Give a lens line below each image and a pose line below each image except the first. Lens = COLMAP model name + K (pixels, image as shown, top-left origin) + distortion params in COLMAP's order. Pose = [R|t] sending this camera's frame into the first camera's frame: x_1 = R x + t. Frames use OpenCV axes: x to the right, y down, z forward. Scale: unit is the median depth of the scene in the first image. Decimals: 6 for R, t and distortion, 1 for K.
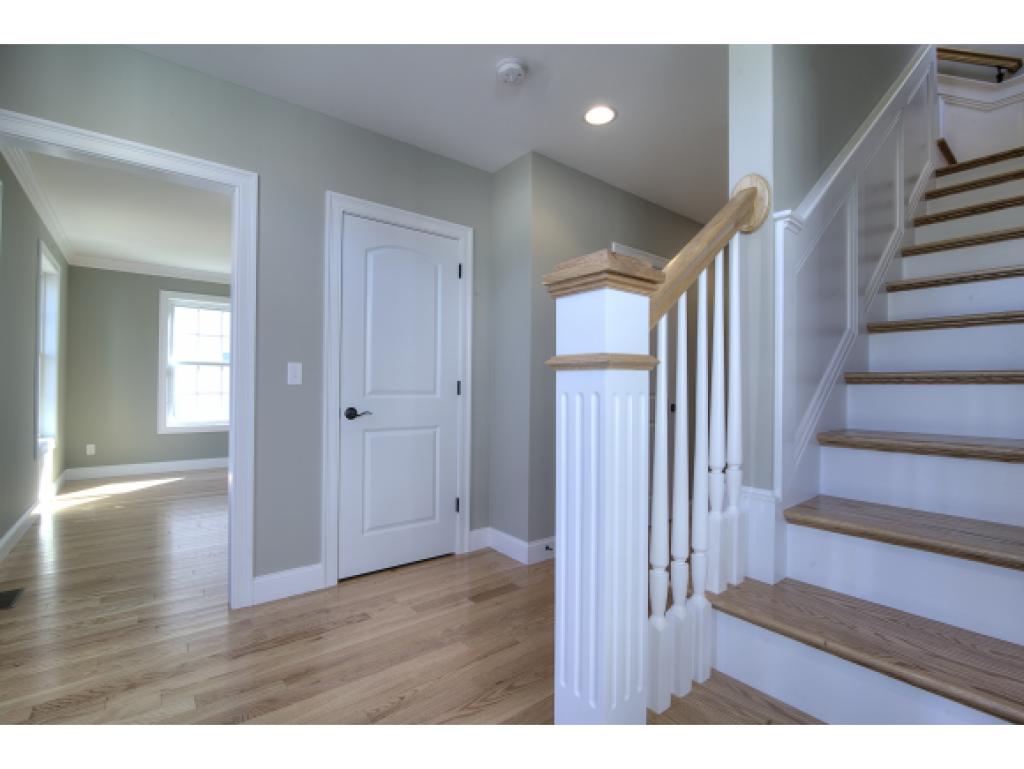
lens RADIAL K [[473.0, 0, 504.1], [0, 473.0, 387.7], [0, 0, 1]] dist [-0.016292, 0.002049]
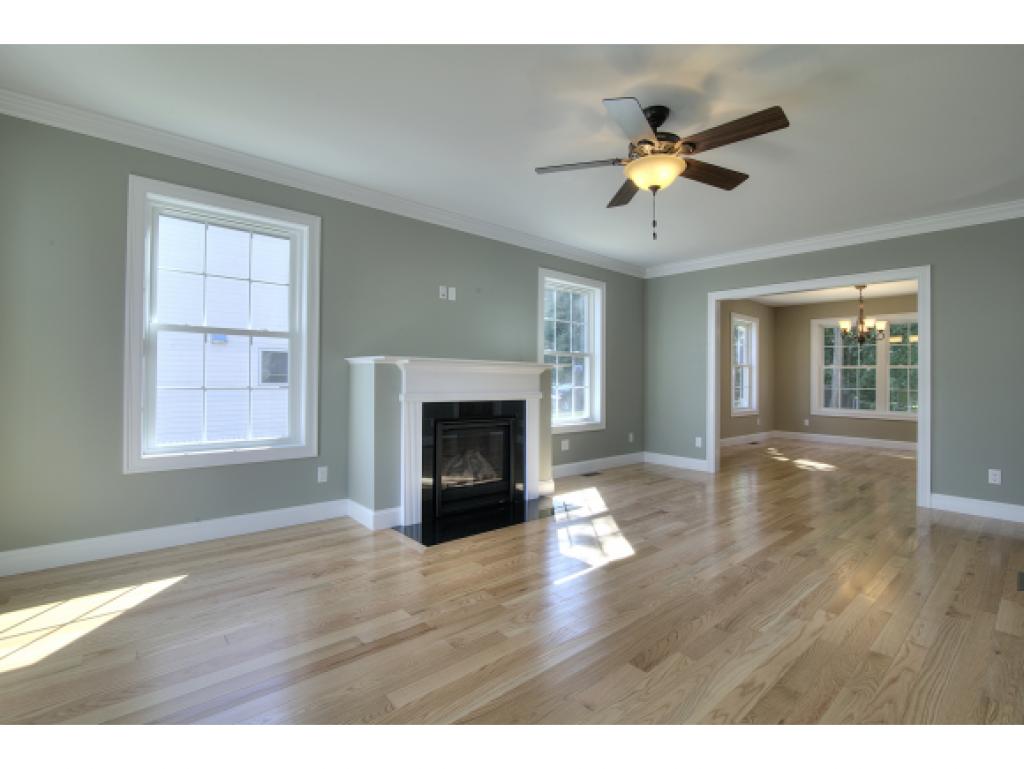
lens RADIAL K [[473.0, 0, 515.2], [0, 473.0, 378.0], [0, 0, 1]] dist [-0.016292, 0.002049]
pose [[0.998055, 0.006617, 0.061984, -0.708821], [-0.006931, 0.999964, 0.004863, -0.008724], [-0.061949, -0.005283, 0.998065, 0.959060]]
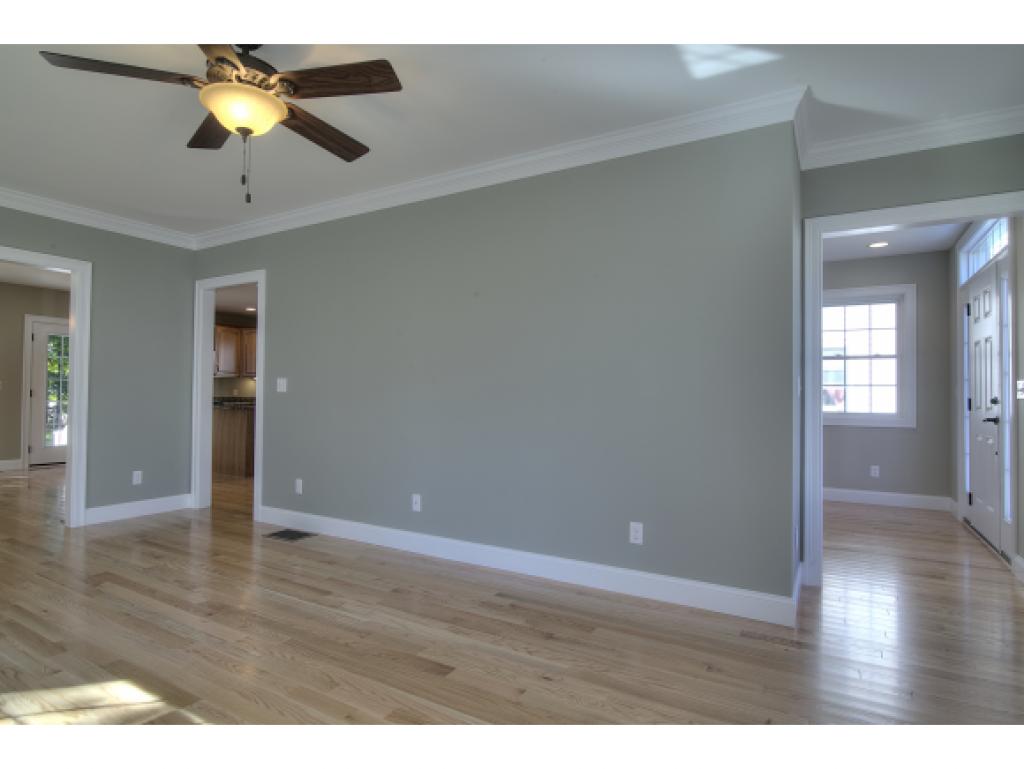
lens RADIAL K [[556.4, 0, 511.3], [0, 556.4, 384.1], [0, 0, 1]] dist [-0.019971, 0.004676]
pose [[-0.370685, 0.007622, 0.928728, -1.085399], [-0.016552, 0.999753, -0.014811, -0.008150], [-0.928611, -0.020863, -0.370467, 1.535261]]
